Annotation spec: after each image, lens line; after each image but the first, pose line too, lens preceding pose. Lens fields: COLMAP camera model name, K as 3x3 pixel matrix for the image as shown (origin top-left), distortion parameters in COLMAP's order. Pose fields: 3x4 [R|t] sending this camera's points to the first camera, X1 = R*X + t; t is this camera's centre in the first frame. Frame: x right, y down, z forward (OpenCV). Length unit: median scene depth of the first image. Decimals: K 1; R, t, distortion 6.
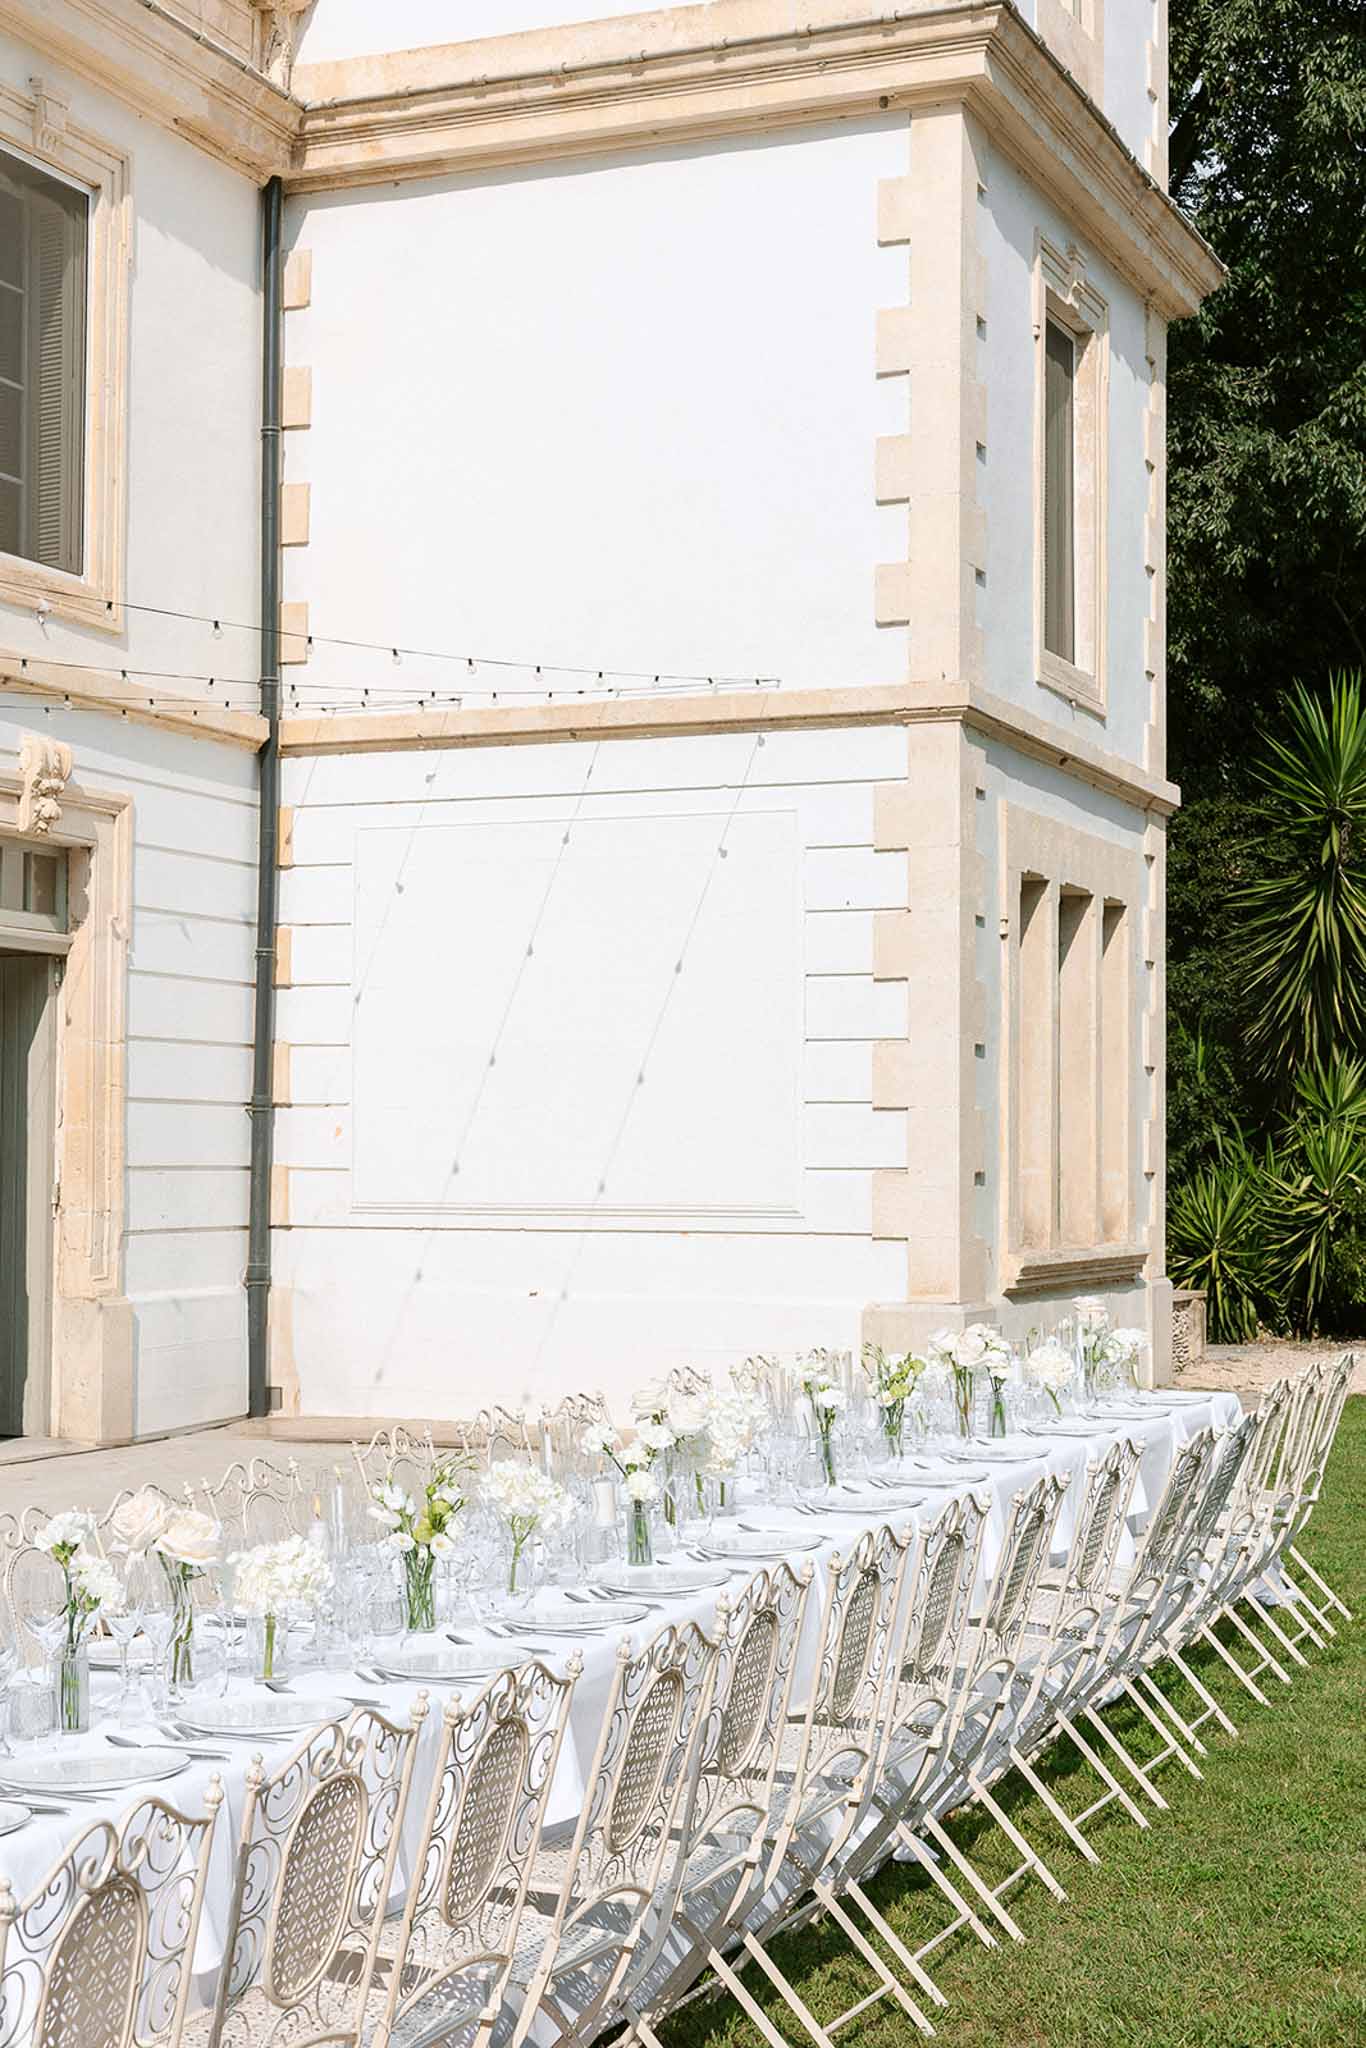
lens RADIAL K [[3131.6, 0, 683.5], [0, 3131.6, 1024.2], [0, 0, 1]] dist [-0.015209, 0.000000]
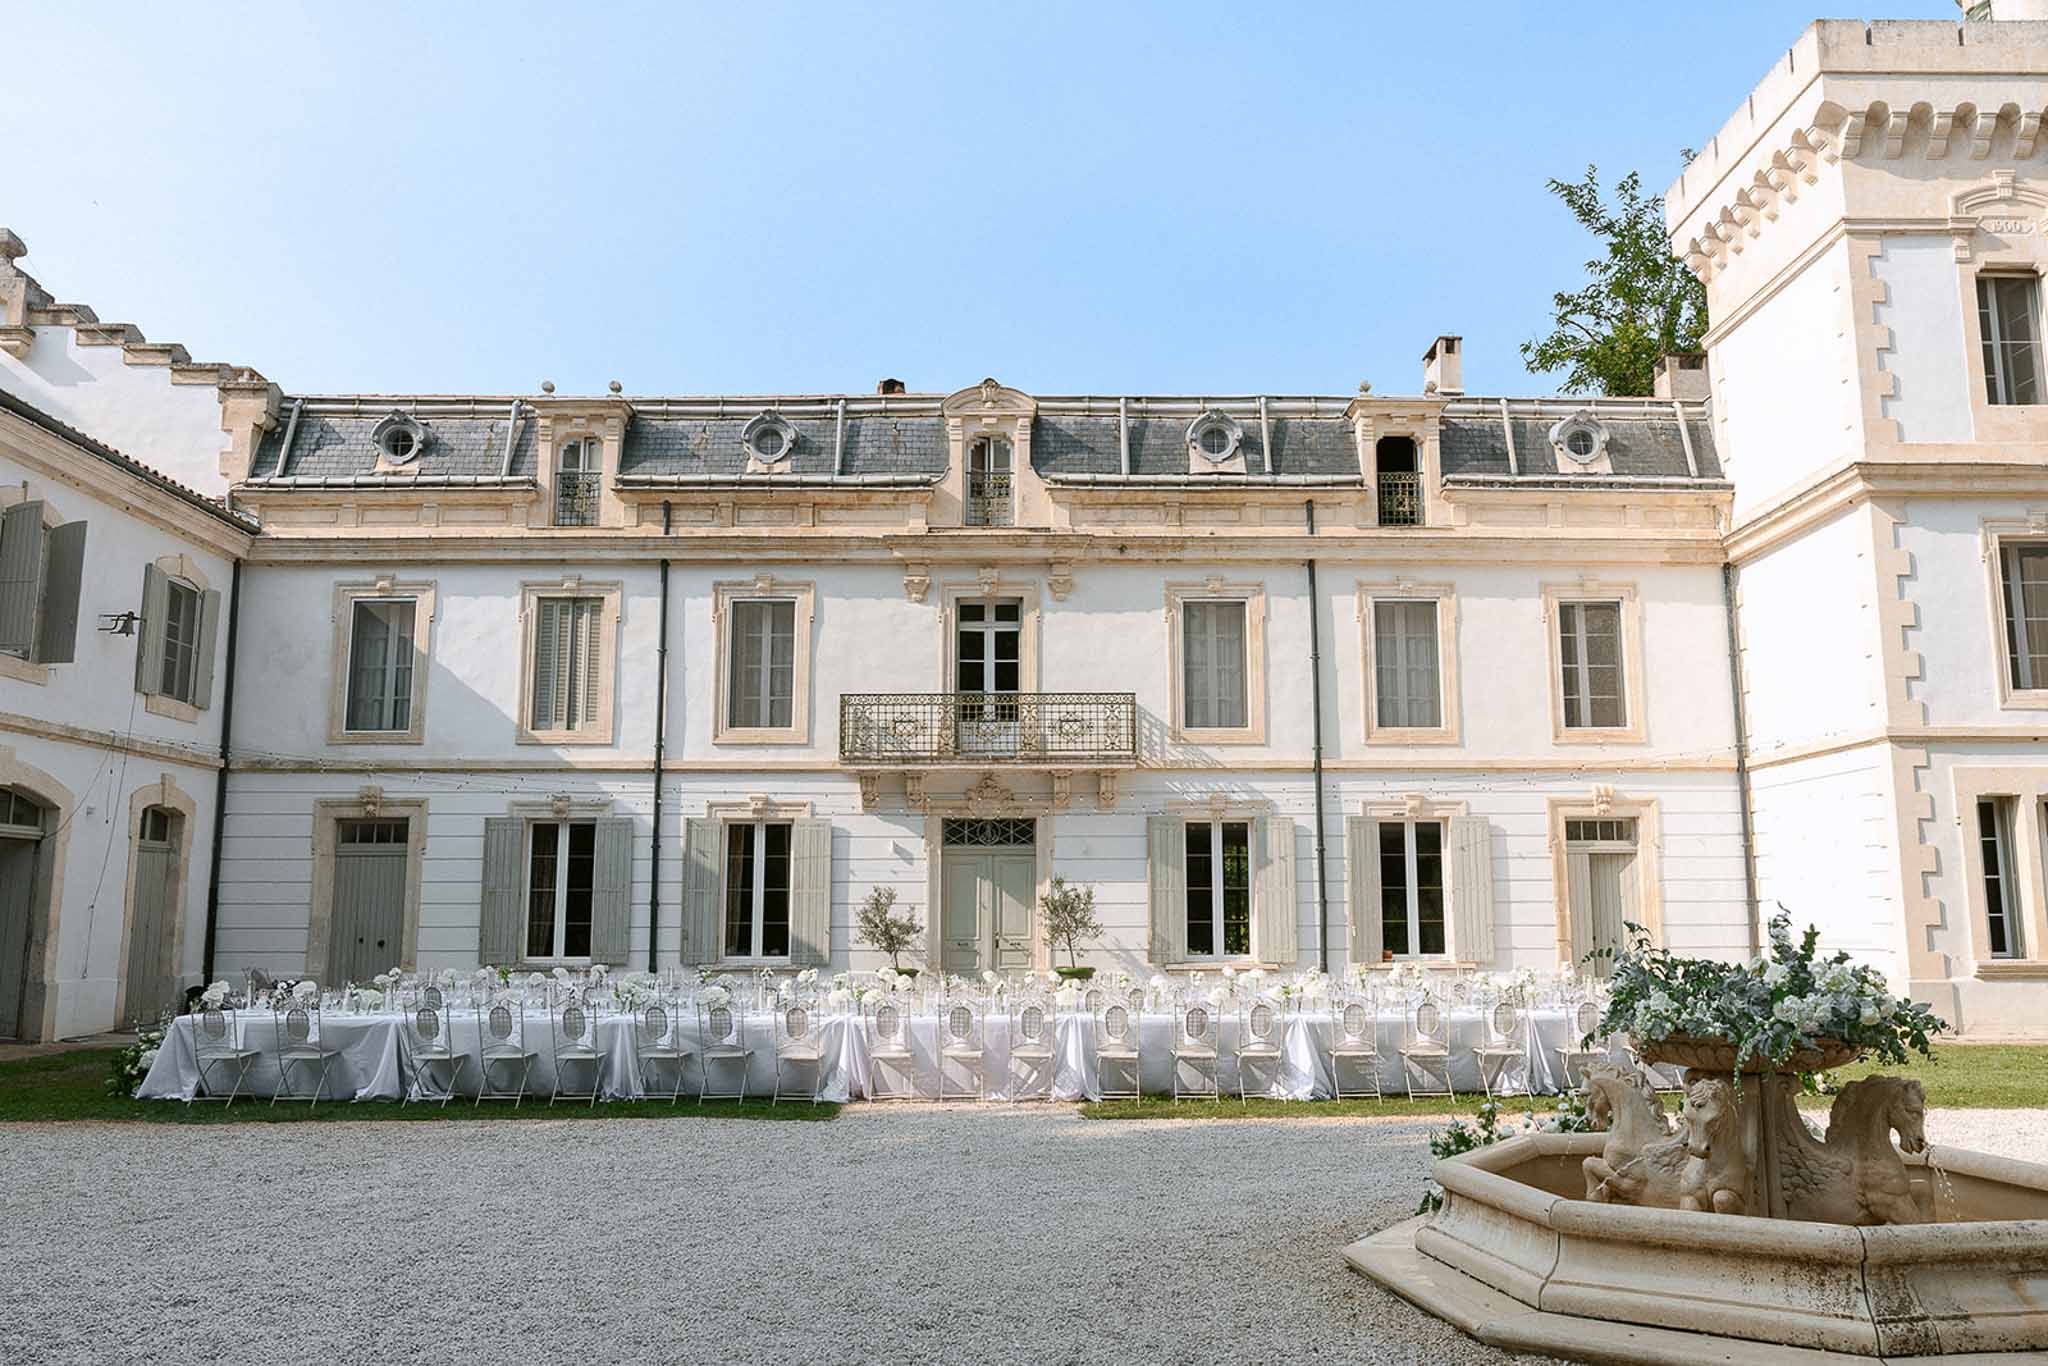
lens RADIAL K [[1592.4, 0, 1026.5], [0, 1592.4, 678.2], [0, 0, 1]] dist [-0.028776, -0.000377]
pose [[0.378887, -0.146377, -0.913794, 0.914114], [0.044781, 0.989155, -0.139881, -0.001459], [0.924359, 0.012078, 0.381333, -0.109728]]
